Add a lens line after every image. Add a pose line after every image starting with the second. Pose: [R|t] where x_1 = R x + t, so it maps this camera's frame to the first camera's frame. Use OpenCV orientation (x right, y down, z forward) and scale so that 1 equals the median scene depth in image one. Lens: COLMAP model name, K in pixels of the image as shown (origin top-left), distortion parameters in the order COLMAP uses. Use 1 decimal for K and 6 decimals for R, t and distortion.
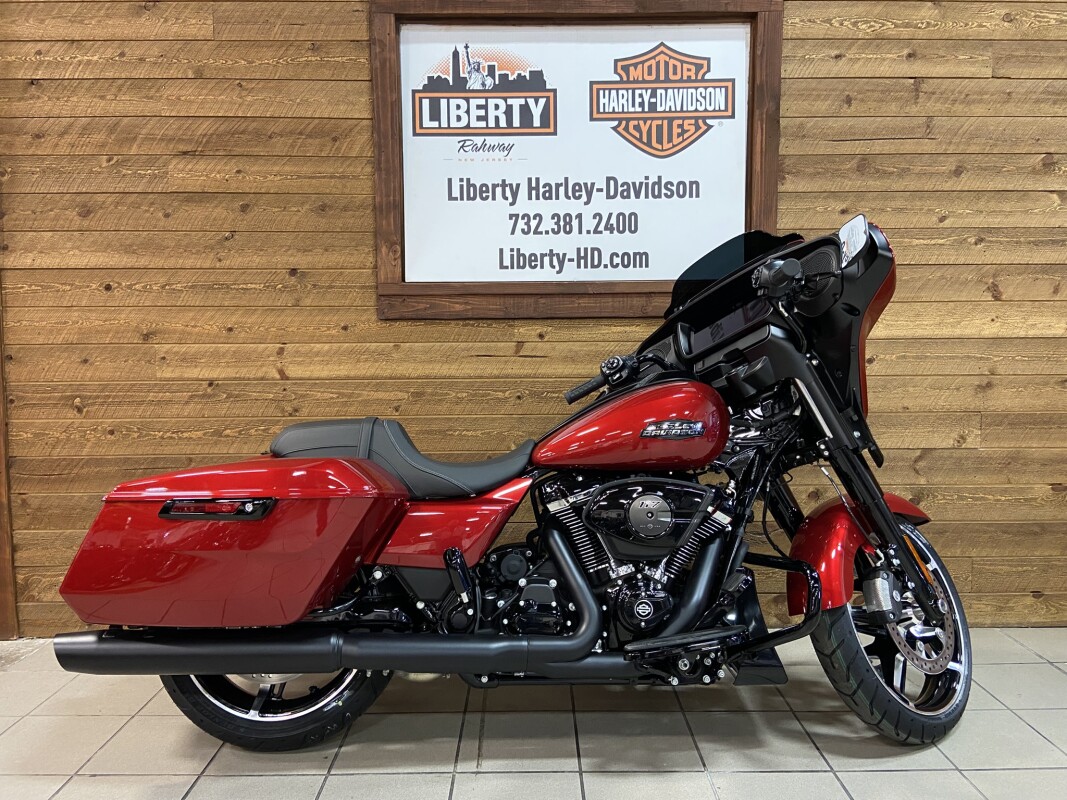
lens RADIAL K [[789.5, 0, 536.9], [0, 789.5, 389.6], [0, 0, 1]] dist [0.103047, -0.137023]
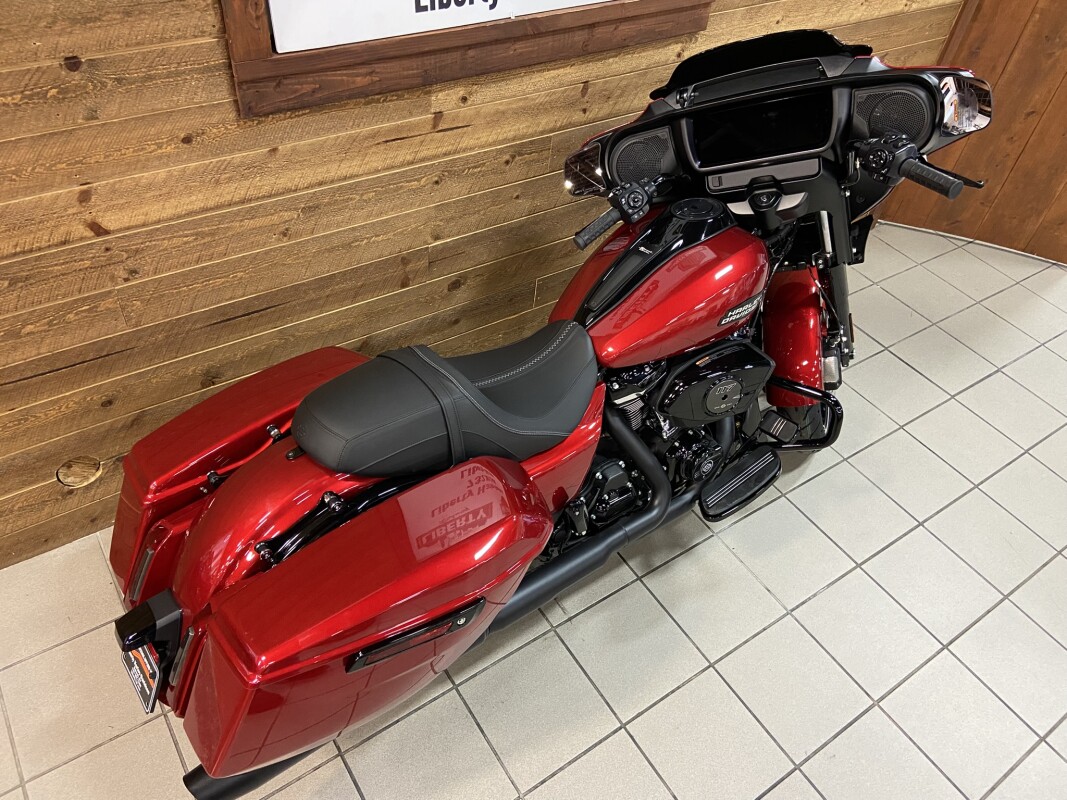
lens RADIAL K [[789.5, 0, 536.9], [0, 789.5, 389.6], [0, 0, 1]] dist [0.103047, -0.137023]
pose [[0.828106, -0.327646, 0.454851, -0.364582], [-0.057633, 0.757342, 0.650470, -0.351050], [-0.557601, -0.564872, 0.608276, 0.368391]]
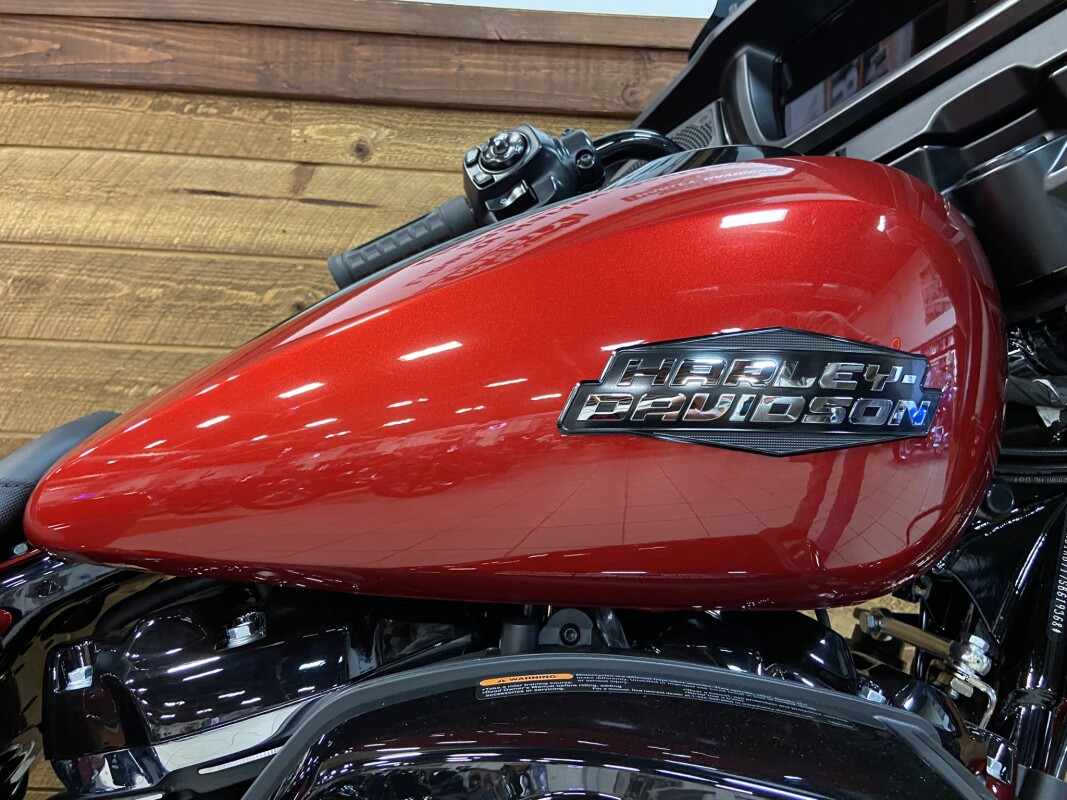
lens RADIAL K [[800.8, 0, 541.9], [0, 800.8, 380.6], [0, 0, 1]] dist [0.104966, -0.140155]
pose [[0.998304, 0.050303, 0.029311, 0.088460], [-0.050597, 0.998675, 0.009374, 0.036843], [-0.028801, -0.010841, 0.999526, 0.606113]]
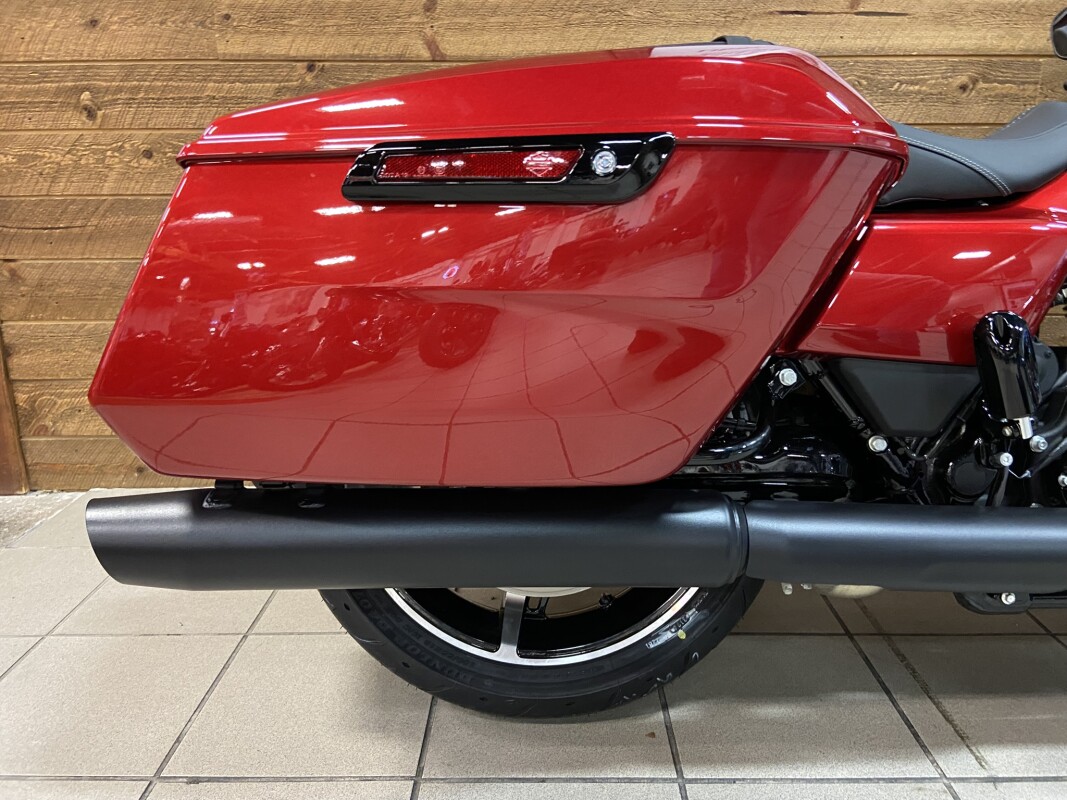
lens RADIAL K [[800.8, 0, 541.9], [0, 800.8, 380.6], [0, 0, 1]] dist [0.104966, -0.140155]
pose [[0.999919, 0.002592, -0.012461, -0.237282], [-0.000317, 0.983820, 0.179162, 0.109522], [0.012724, -0.179143, 0.983741, 0.394221]]
